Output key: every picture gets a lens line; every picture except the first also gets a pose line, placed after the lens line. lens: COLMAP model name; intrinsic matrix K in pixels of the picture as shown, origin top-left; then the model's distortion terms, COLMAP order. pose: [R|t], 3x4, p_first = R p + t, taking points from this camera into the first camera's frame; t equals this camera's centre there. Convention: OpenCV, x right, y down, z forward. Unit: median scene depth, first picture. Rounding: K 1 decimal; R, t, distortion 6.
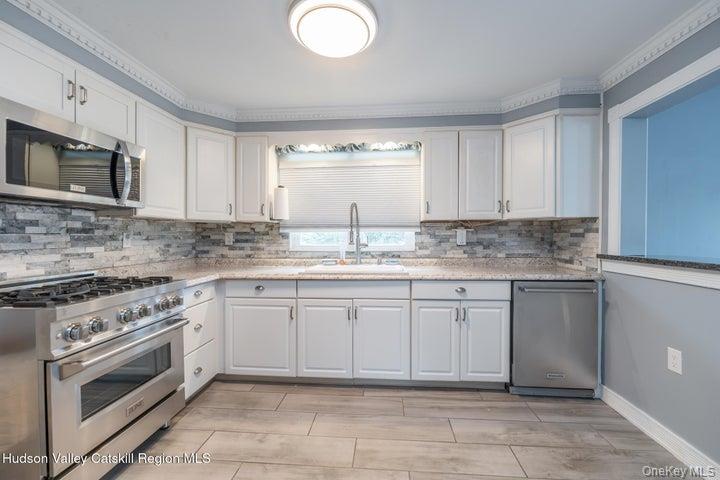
lens RADIAL K [[300.4, 0, 360.0], [0, 300.4, 240.0], [0, 0, 1]] dist [0.000898, 0.000023]
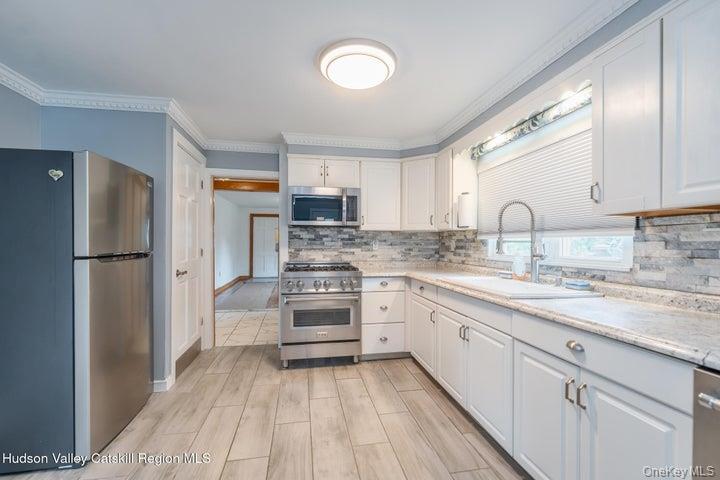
lens RADIAL K [[301.7, 0, 358.7], [0, 301.7, 243.9], [0, 0, 1]] dist [-0.000830, -0.000127]
pose [[0.260203, 0.006472, -0.965532, 0.699308], [-0.018569, 0.999826, 0.001698, -0.006267], [0.965375, 0.017487, 0.260278, 0.463387]]
